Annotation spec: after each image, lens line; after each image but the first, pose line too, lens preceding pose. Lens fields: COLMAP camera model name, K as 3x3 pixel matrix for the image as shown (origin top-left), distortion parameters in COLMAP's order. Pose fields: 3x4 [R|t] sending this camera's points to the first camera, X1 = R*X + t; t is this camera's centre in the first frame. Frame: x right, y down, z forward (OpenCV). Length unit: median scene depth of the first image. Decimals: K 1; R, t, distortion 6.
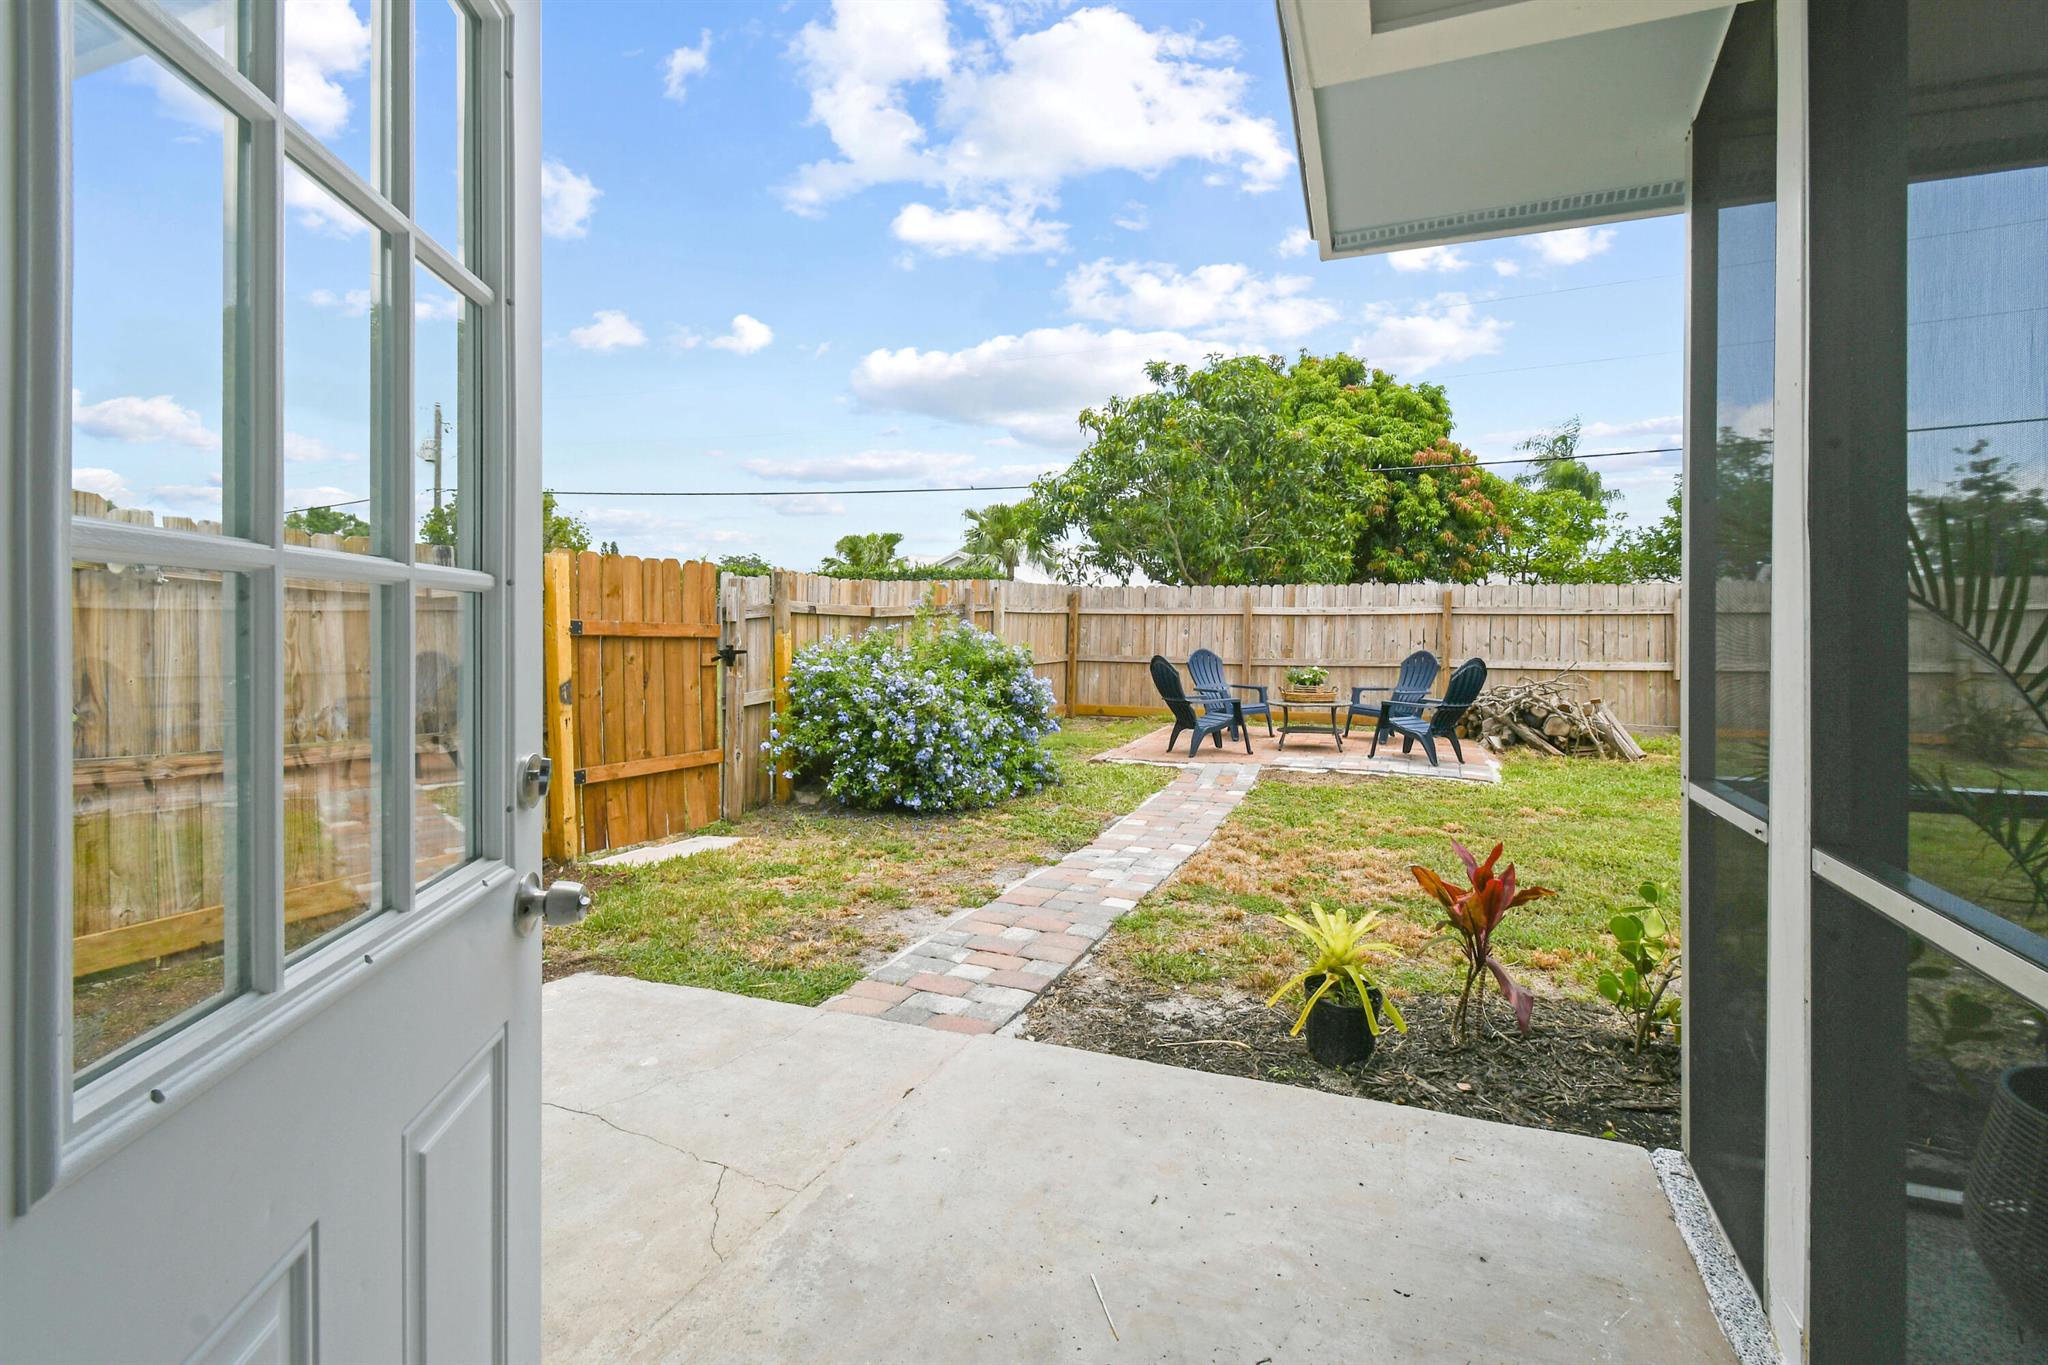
lens RADIAL K [[908.1, 0, 1079.0], [0, 908.1, 720.9], [0, 0, 1]] dist [0.073586, -0.000129]
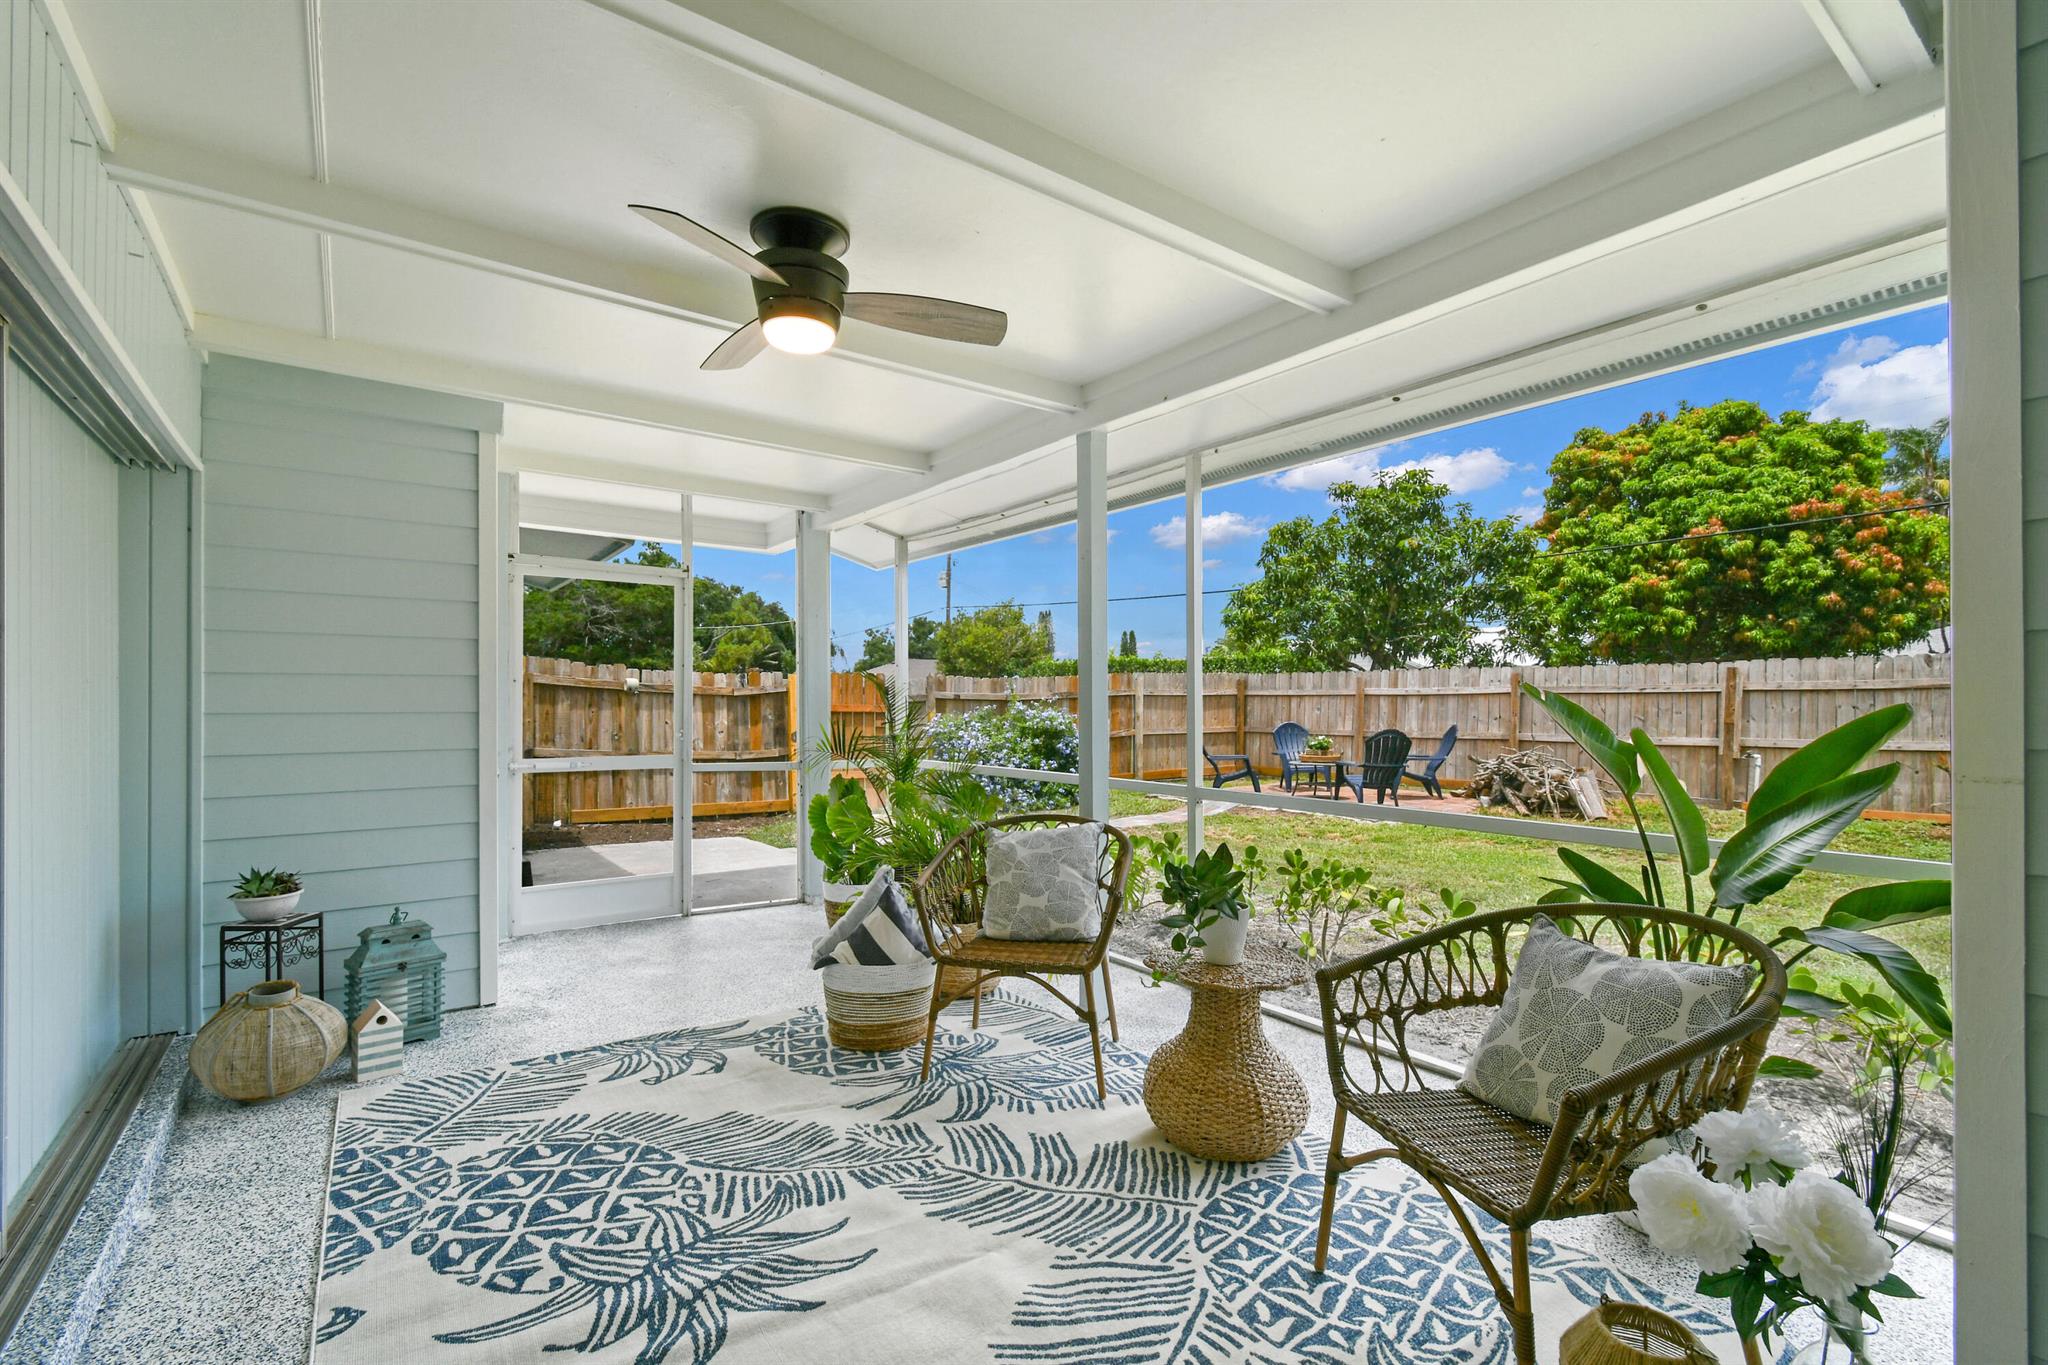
lens RADIAL K [[917.9, 0, 1006.7], [0, 917.9, 740.0], [0, 0, 1]] dist [-0.000385, 0.000175]
pose [[0.837332, 0.013134, -0.546537, 0.442392], [-0.050294, 0.997322, -0.053088, 0.028427], [0.544377, 0.071940, 0.835750, -0.238294]]
